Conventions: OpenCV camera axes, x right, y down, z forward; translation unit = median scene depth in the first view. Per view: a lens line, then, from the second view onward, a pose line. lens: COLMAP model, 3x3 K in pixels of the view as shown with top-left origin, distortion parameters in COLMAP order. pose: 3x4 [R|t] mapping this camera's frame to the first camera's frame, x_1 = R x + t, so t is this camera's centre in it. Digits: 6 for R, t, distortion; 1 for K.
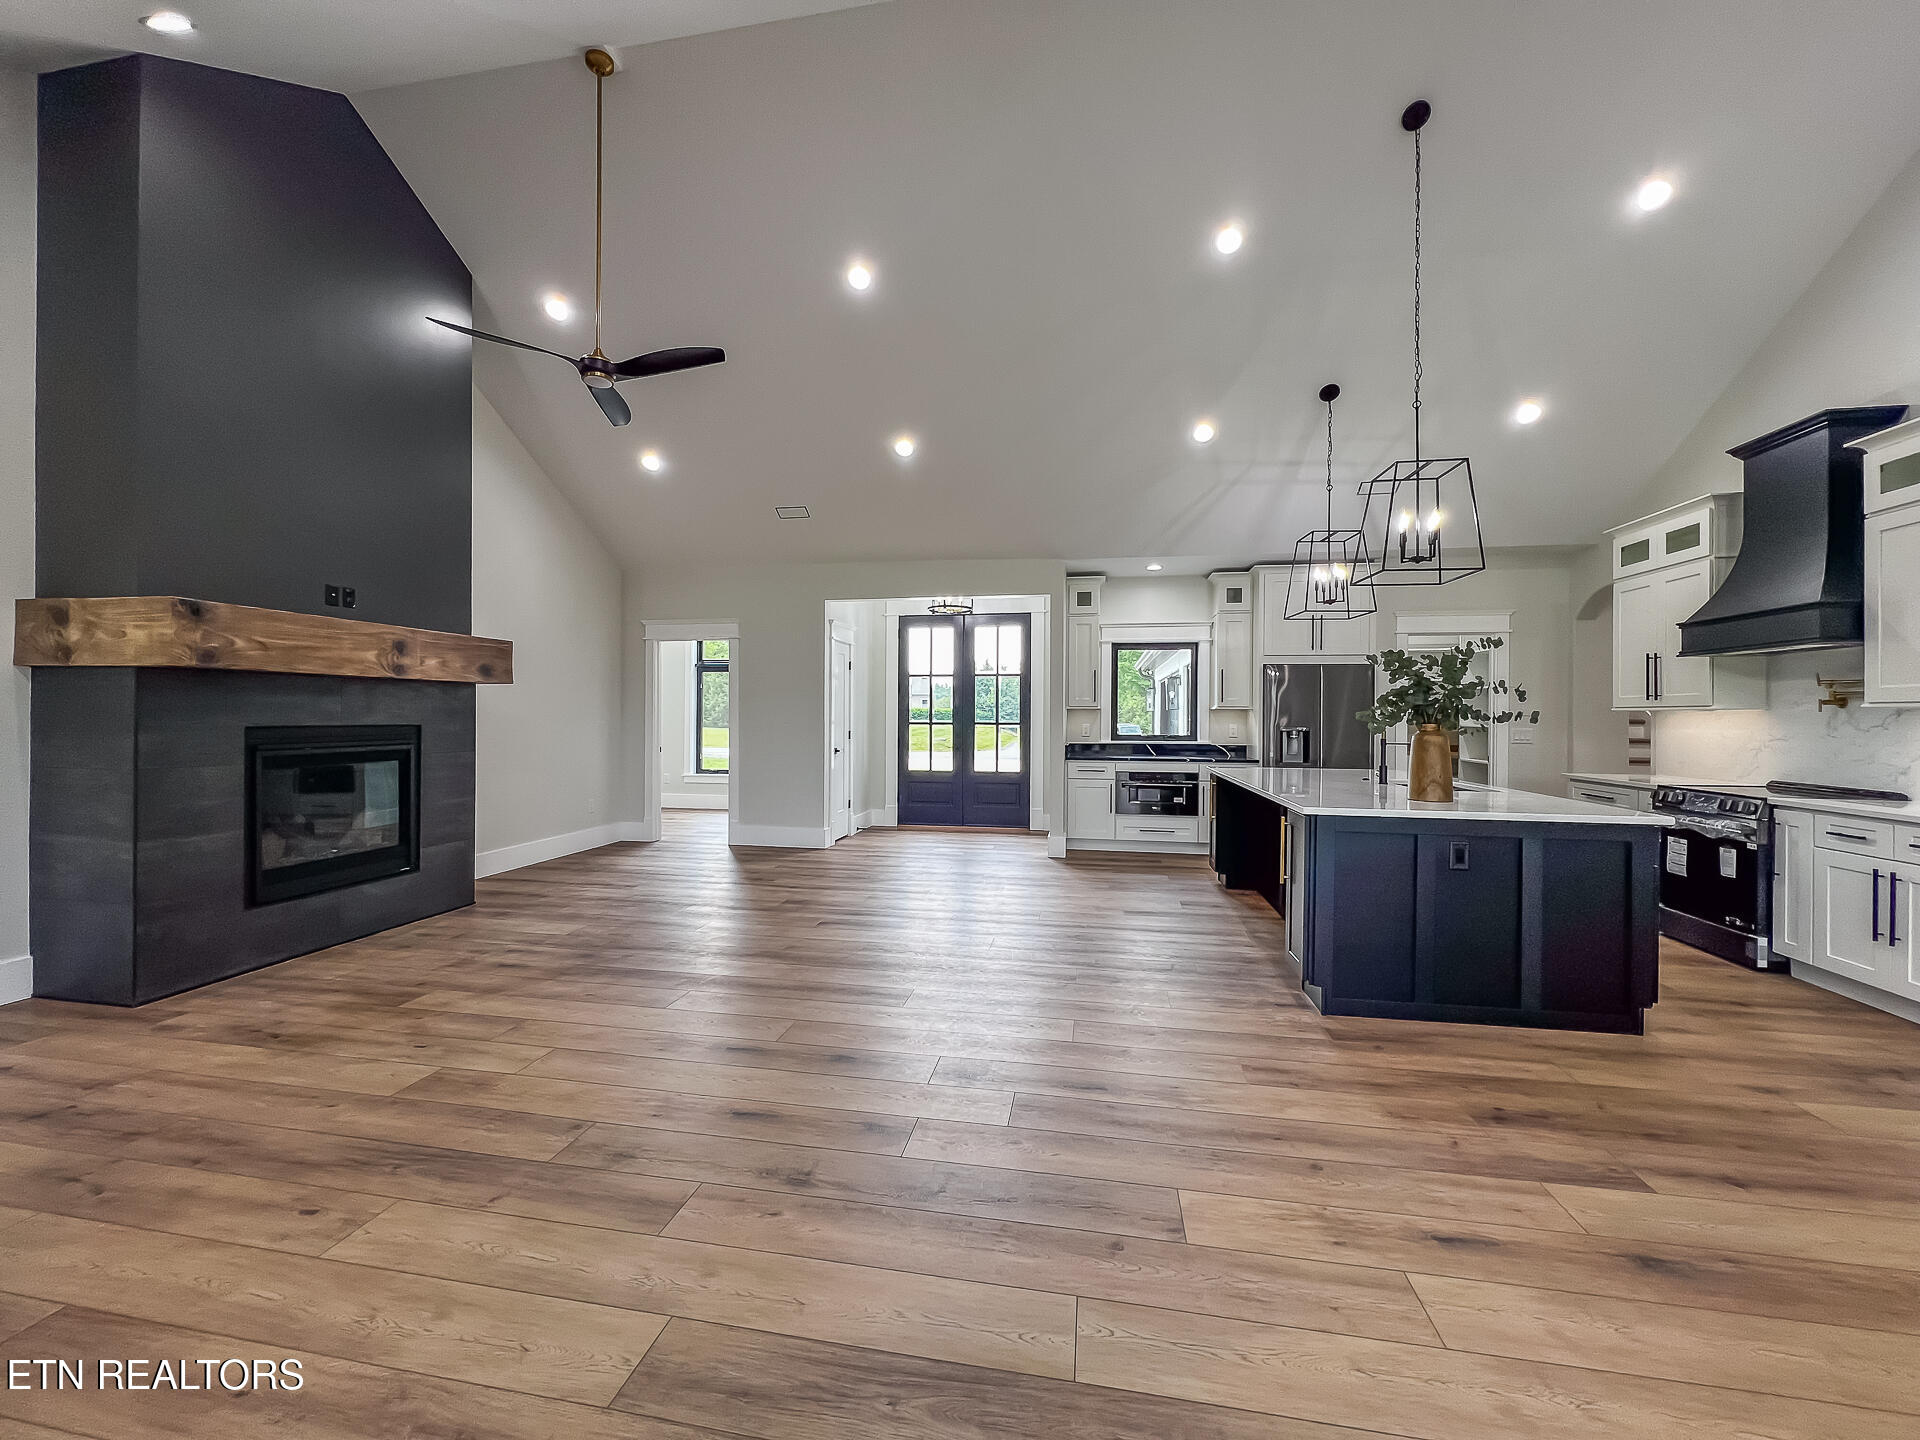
lens RADIAL K [[768.1, 0, 951.3], [0, 768.1, 717.9], [0, 0, 1]] dist [-0.002243, 0.000333]
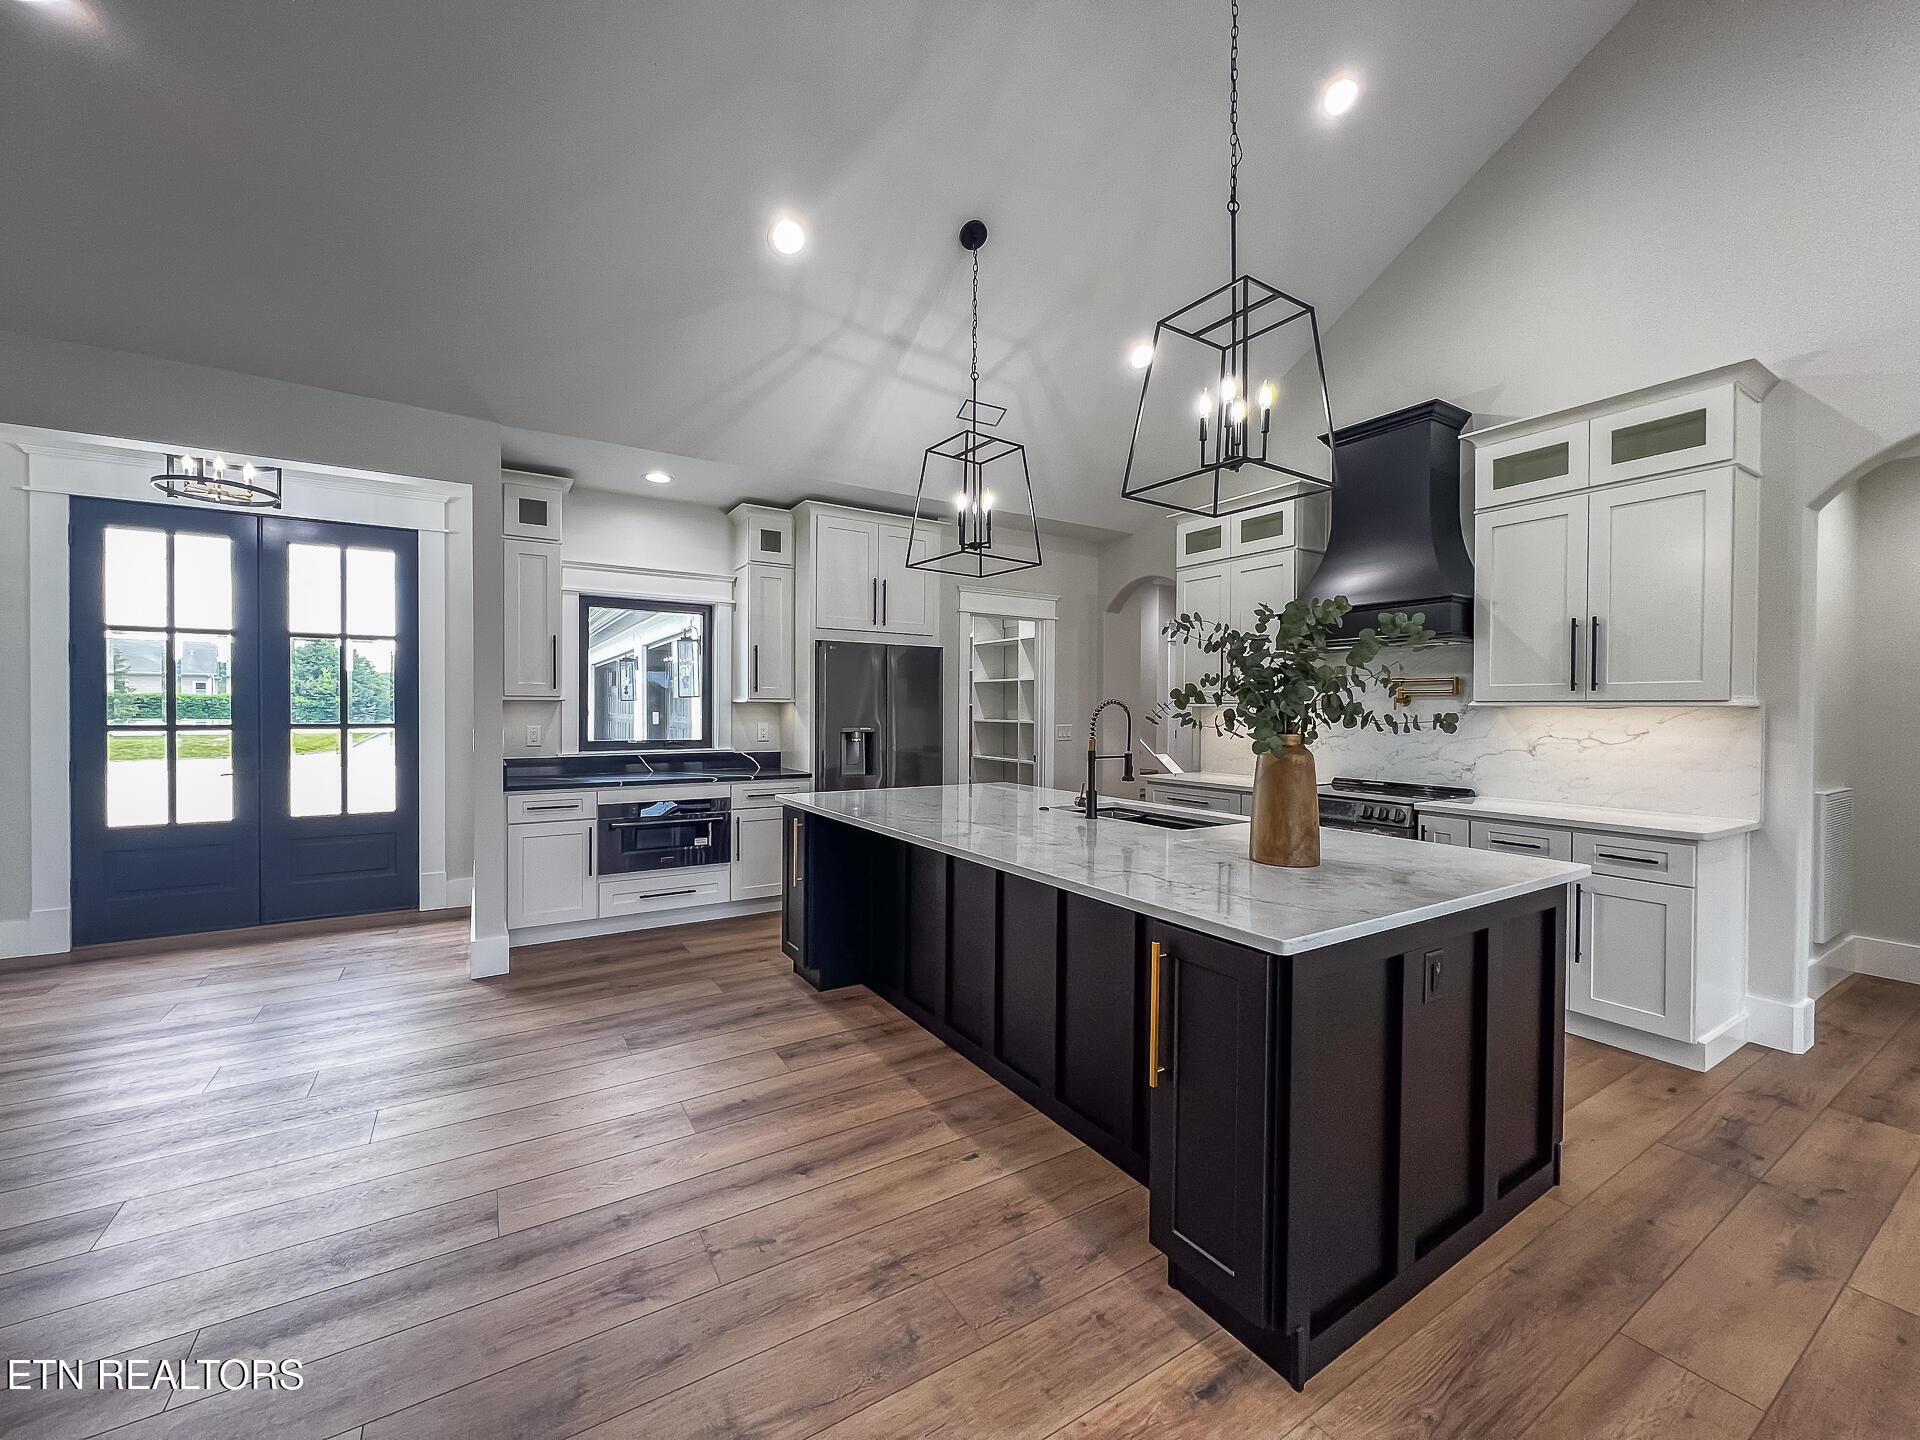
lens RADIAL K [[768.1, 0, 951.5], [0, 768.1, 718.2], [0, 0, 1]] dist [-0.002243, 0.000333]
pose [[0.739863, -0.010154, 0.672681, 0.024030], [0.001032, 0.999902, 0.013958, -0.010230], [-0.672757, -0.009633, 0.739801, 0.574778]]
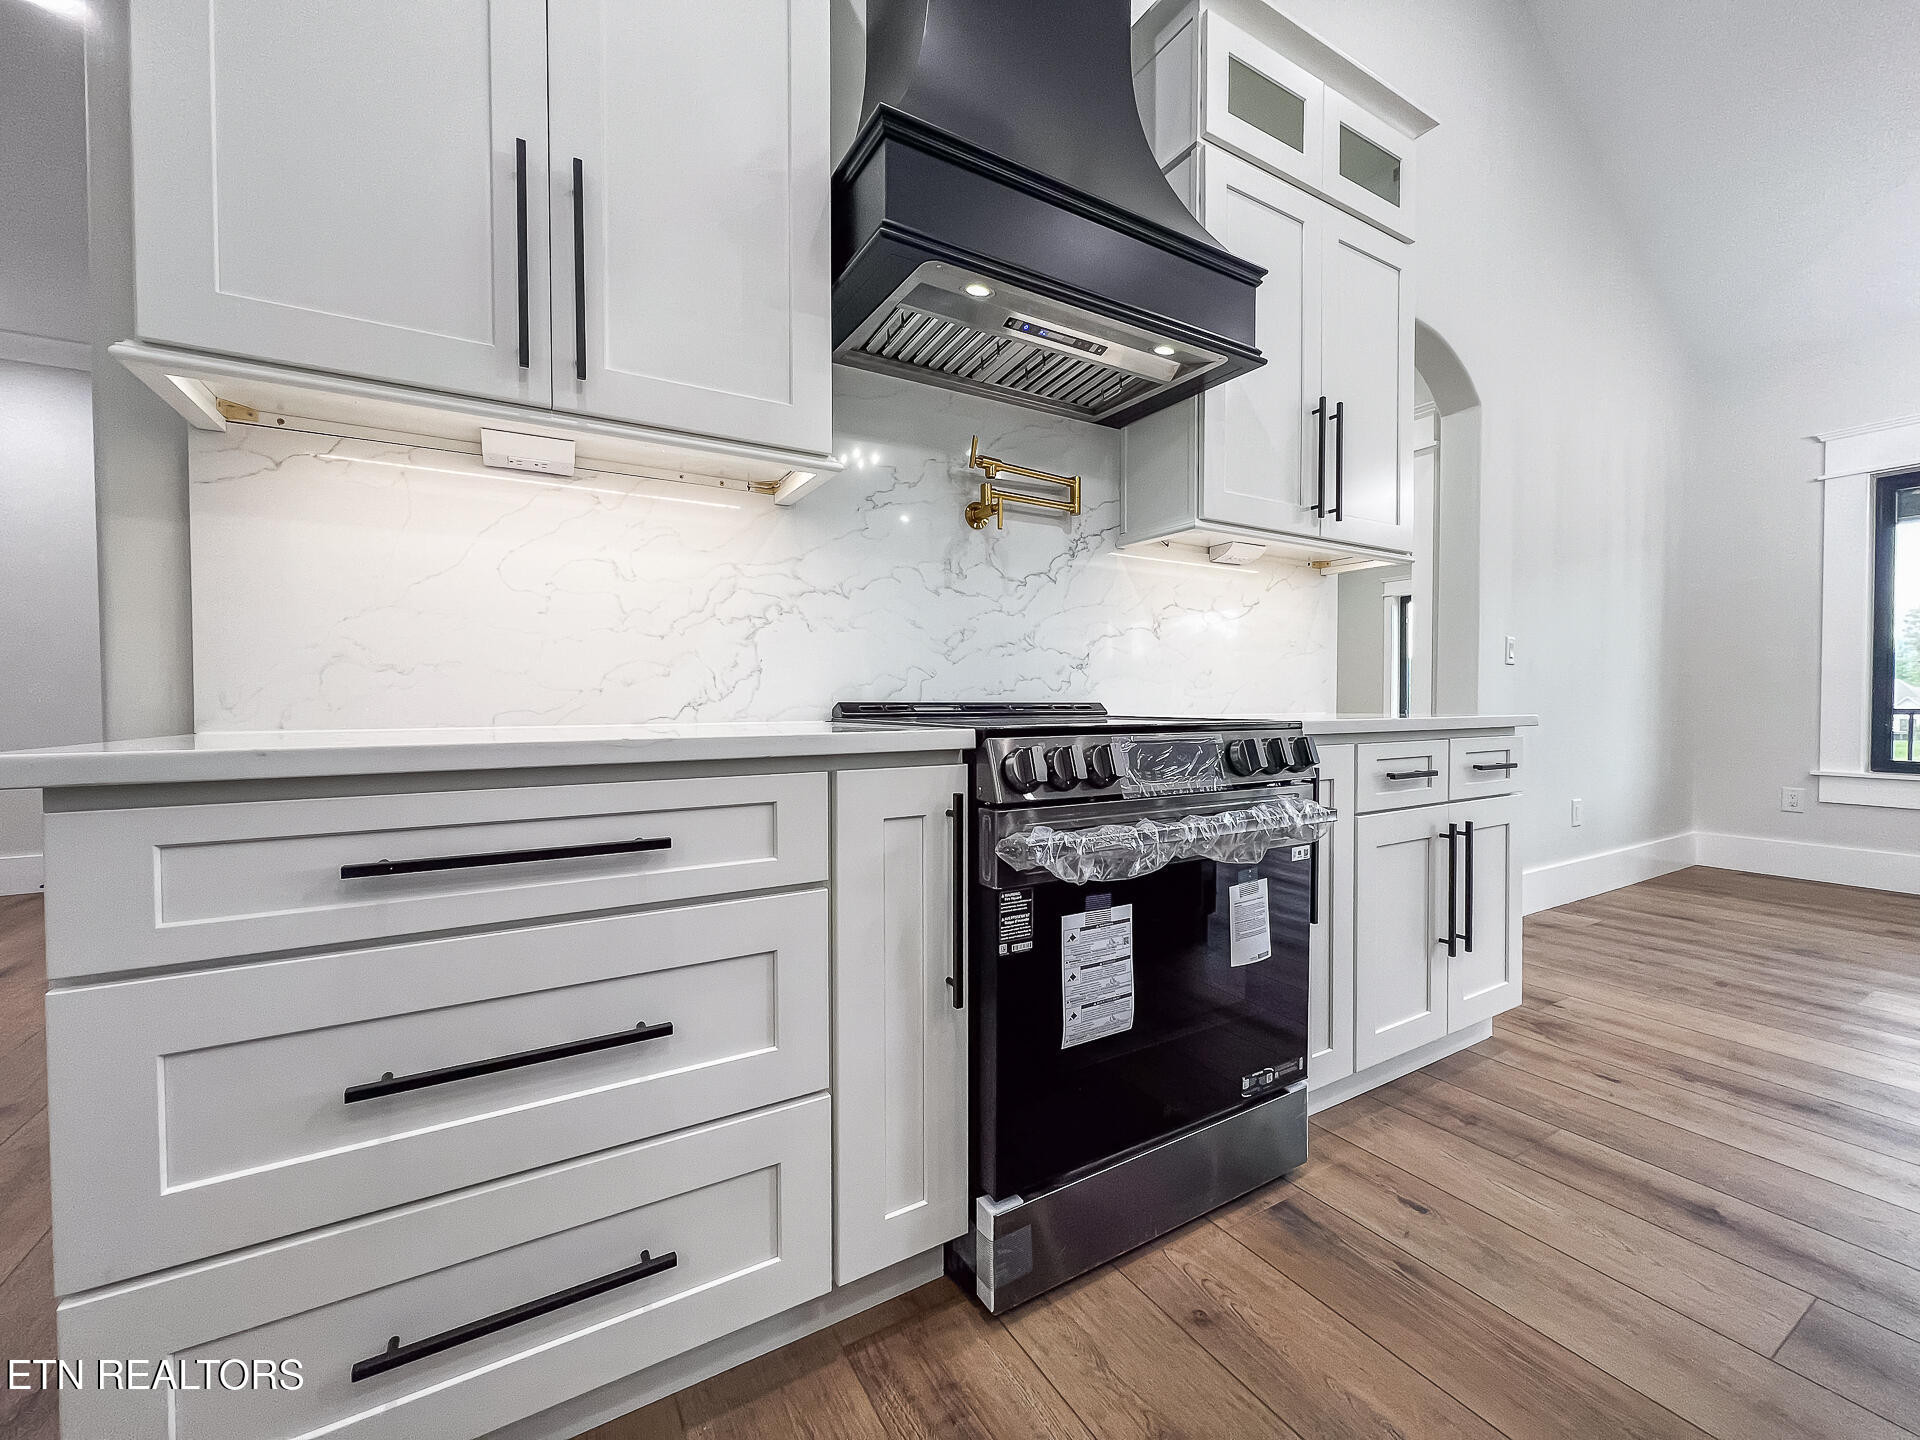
lens RADIAL K [[768.1, 0, 947.6], [0, 768.1, 714.0], [0, 0, 1]] dist [-0.002243, 0.000333]
pose [[-0.654639, -0.017776, 0.755733, 0.735106], [0.000320, 0.999717, 0.023792, 0.075553], [-0.755942, 0.015817, -0.654448, 1.157824]]
